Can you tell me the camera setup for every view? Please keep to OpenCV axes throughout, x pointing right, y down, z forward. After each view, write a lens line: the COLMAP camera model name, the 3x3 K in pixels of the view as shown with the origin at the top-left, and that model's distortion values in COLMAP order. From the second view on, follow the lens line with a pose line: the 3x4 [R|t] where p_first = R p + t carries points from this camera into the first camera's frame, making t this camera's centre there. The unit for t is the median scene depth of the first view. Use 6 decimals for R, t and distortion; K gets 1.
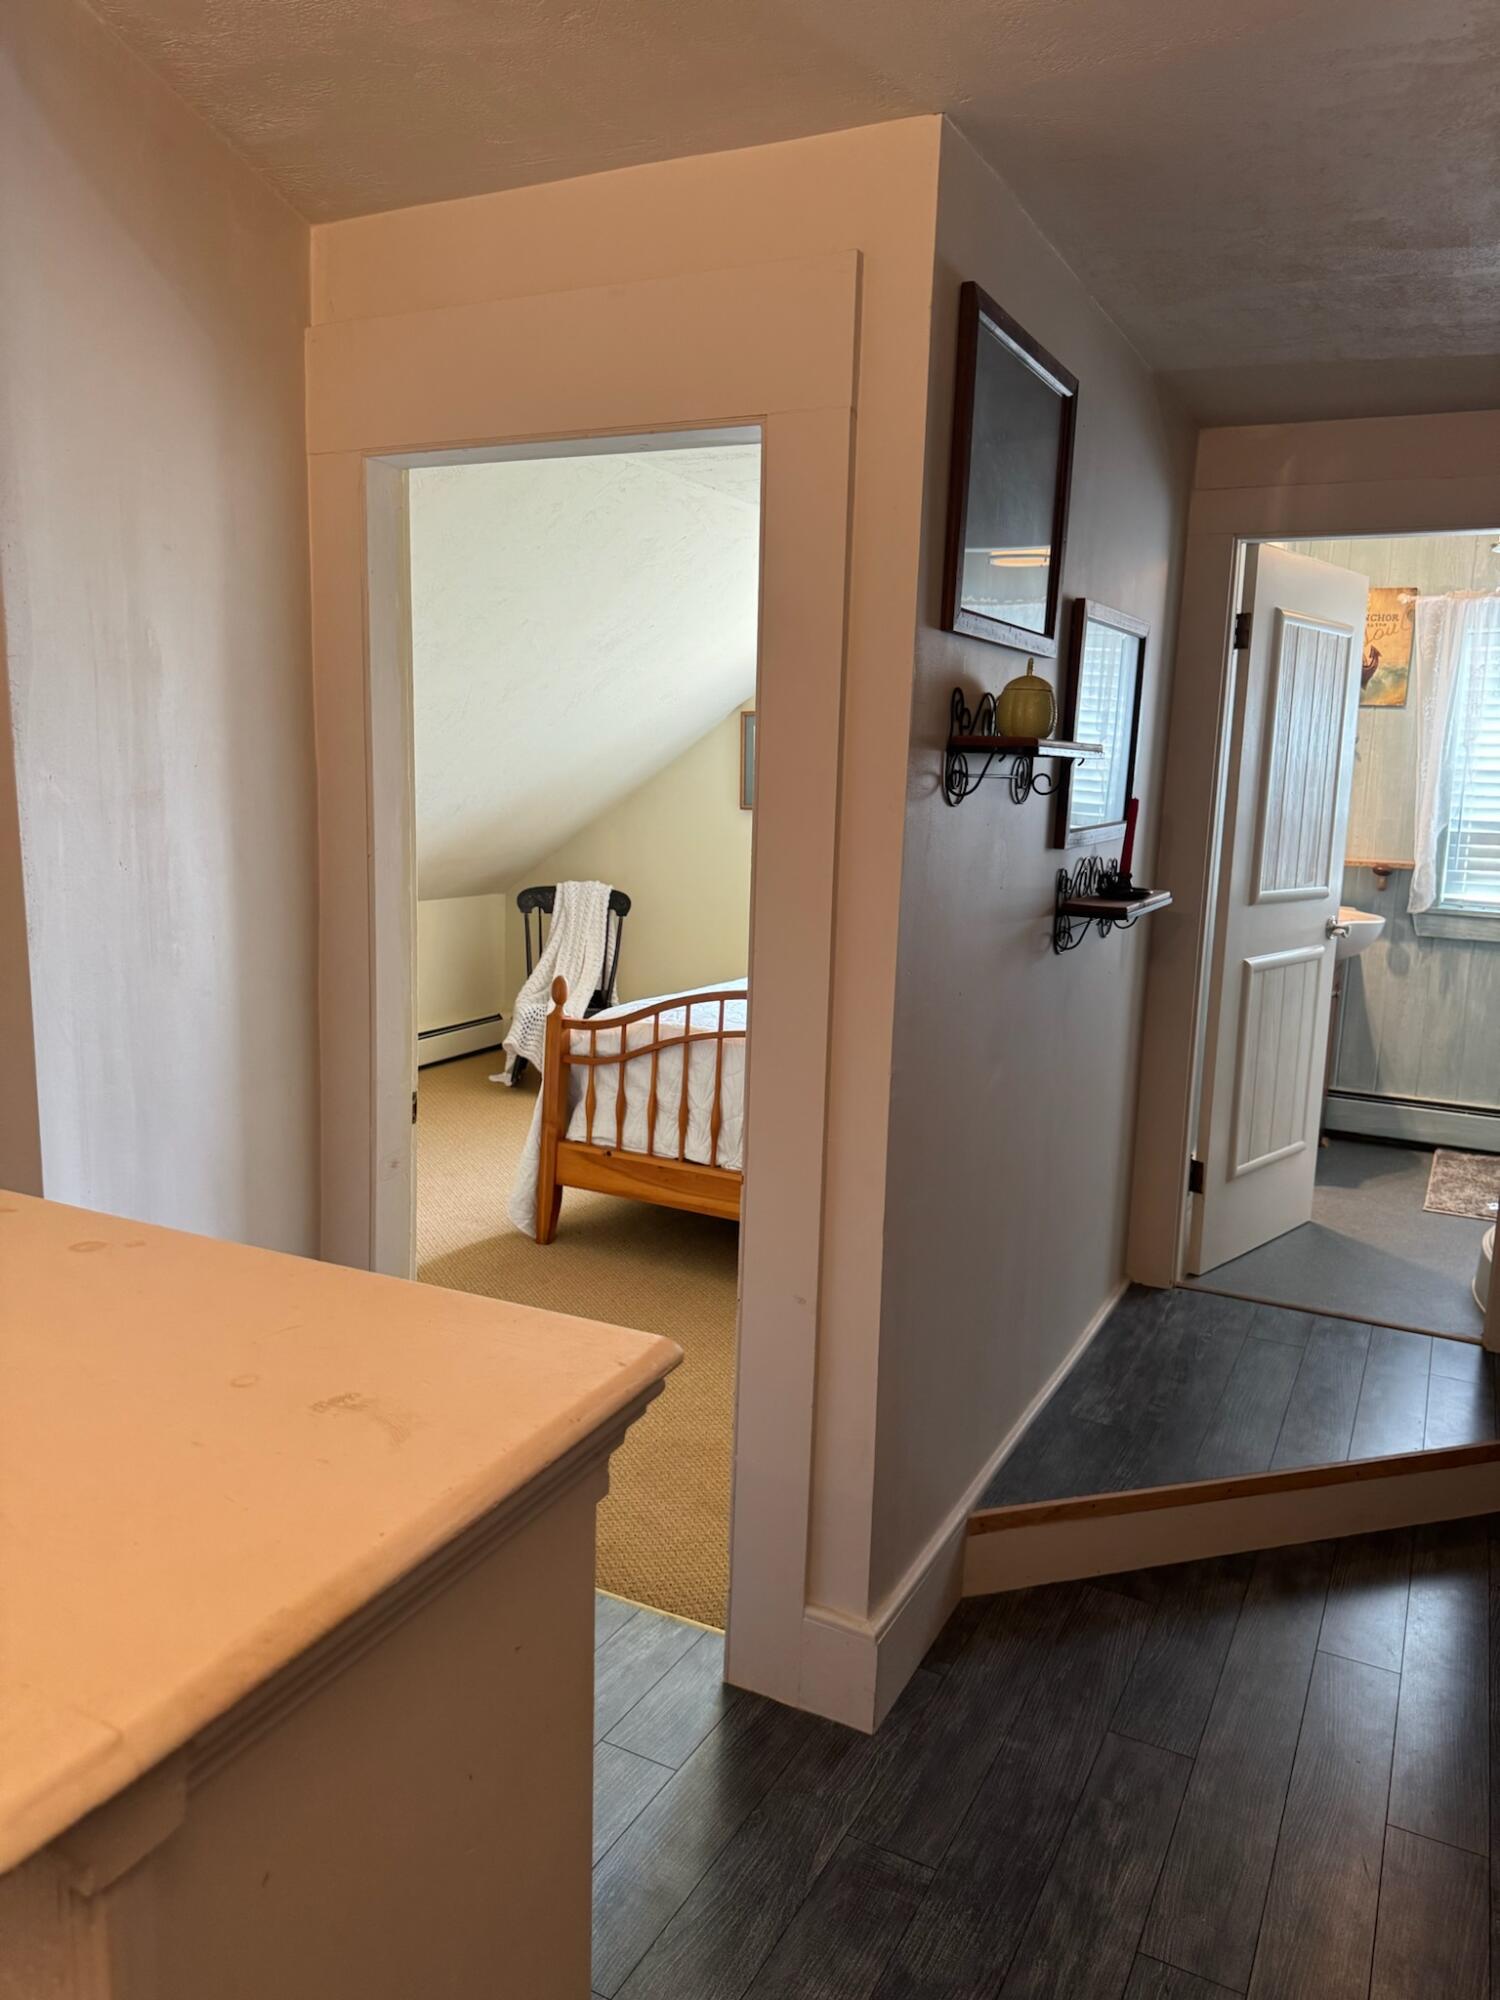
lens RADIAL K [[1424.5, 0, 750.5], [0, 1424.5, 987.3], [0, 0, 1]] dist [0.005315, -0.002371]
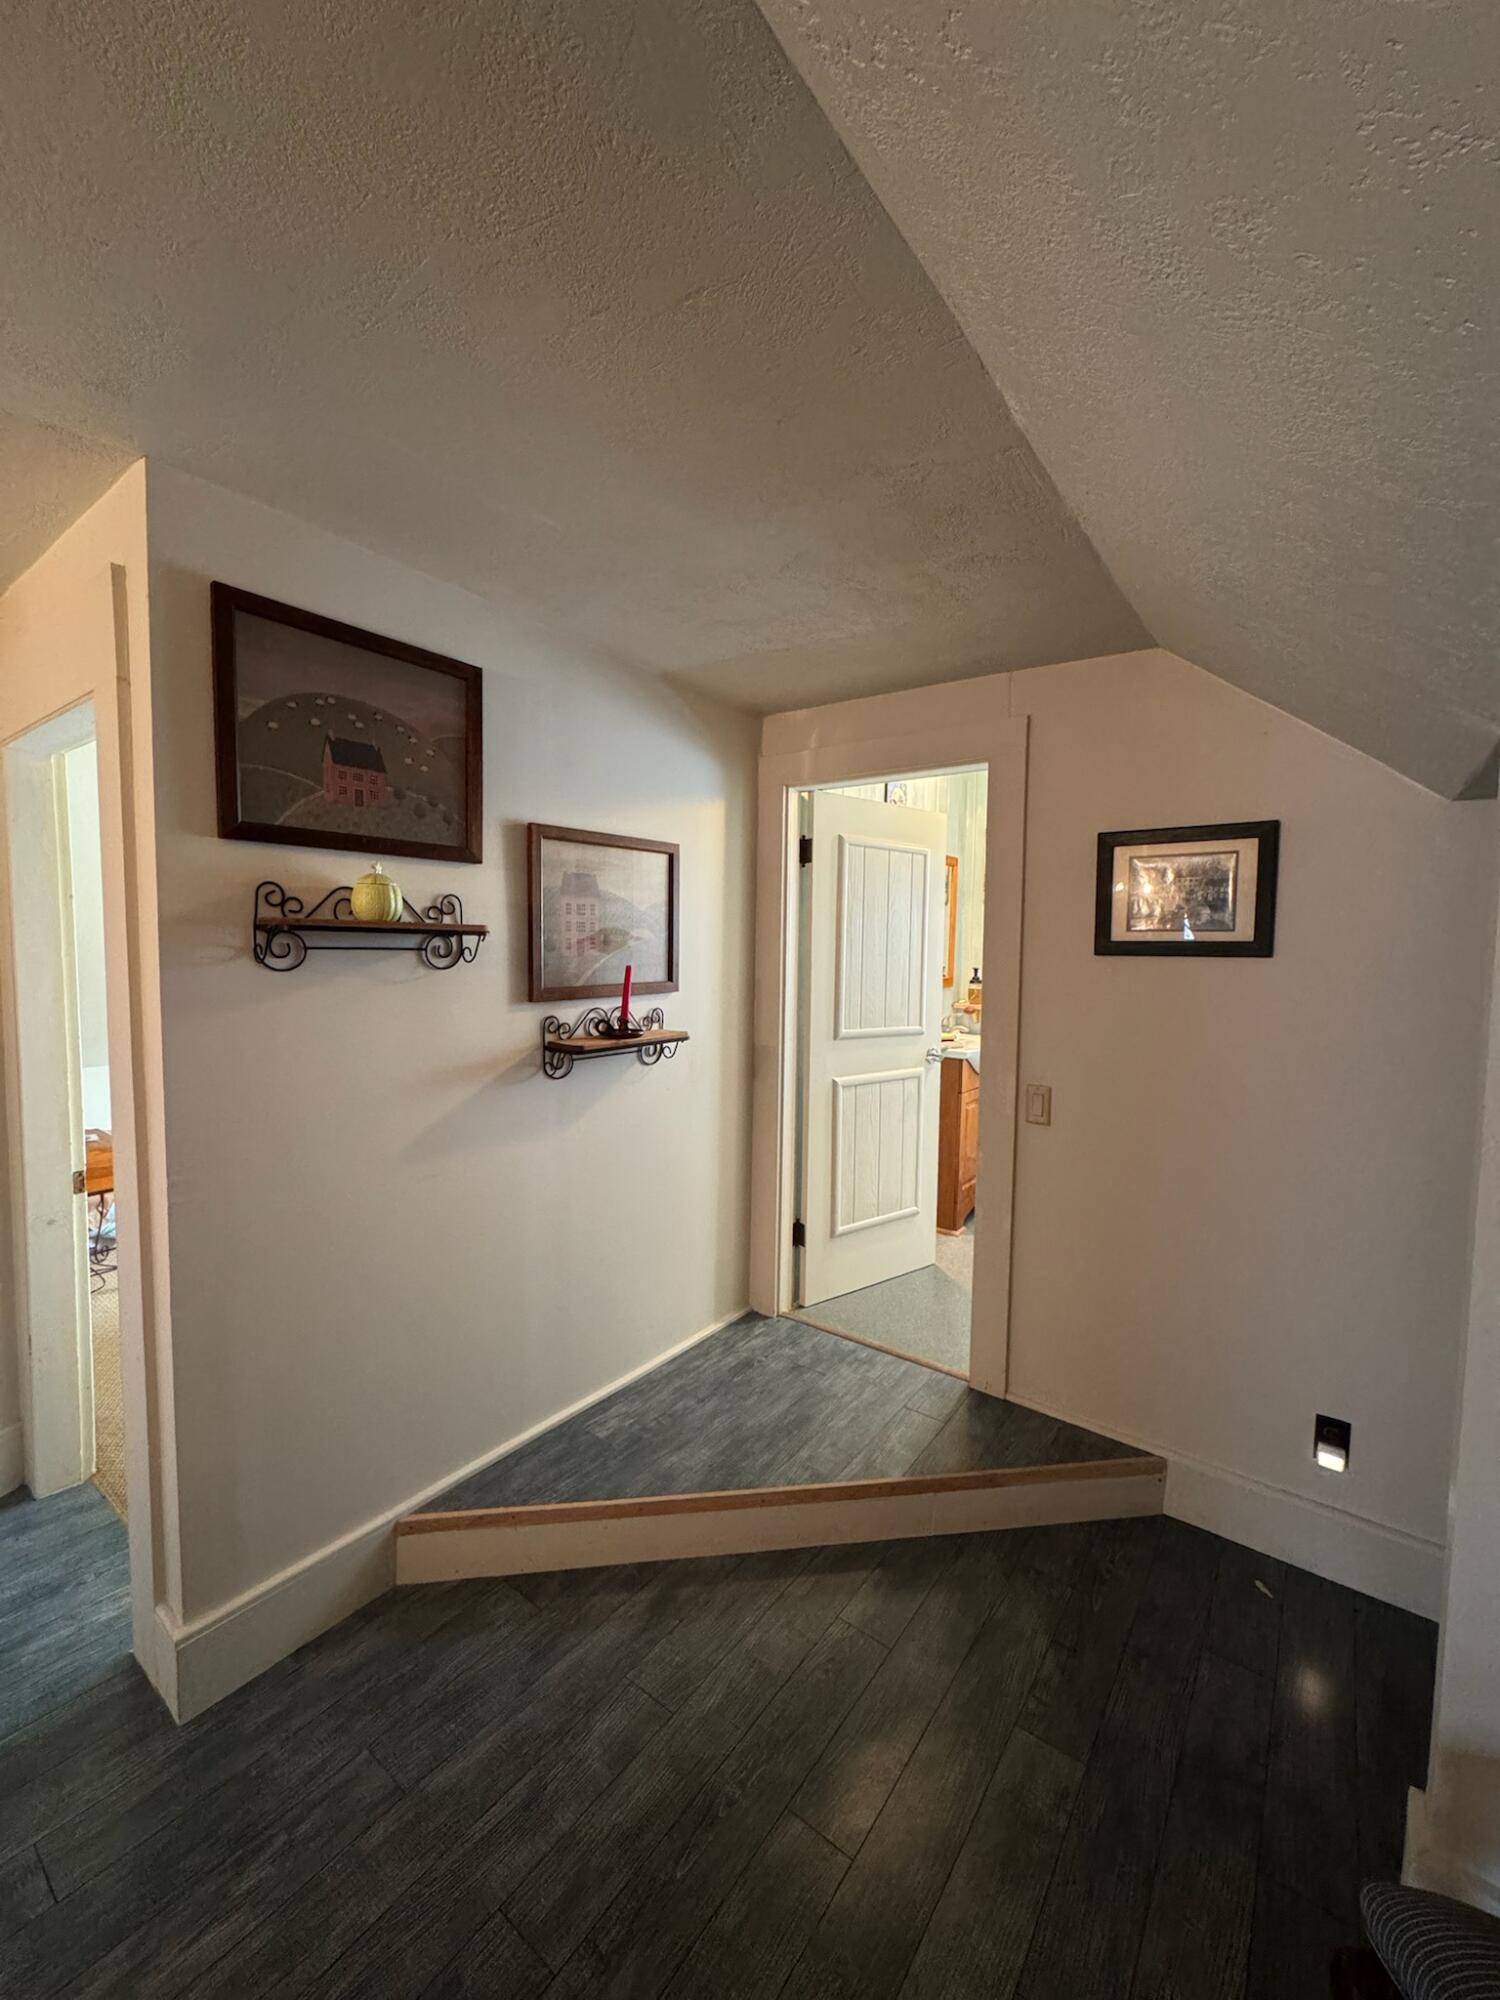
lens RADIAL K [[790.1, 0, 750.0], [0, 790.1, 1000.0], [0, 0, 1]] dist [-0.003808, -0.000168]
pose [[0.985532, -0.009171, -0.169243, 0.428474], [-0.007914, 0.994956, -0.099999, -0.019466], [0.169306, 0.099892, 0.980488, 0.224757]]
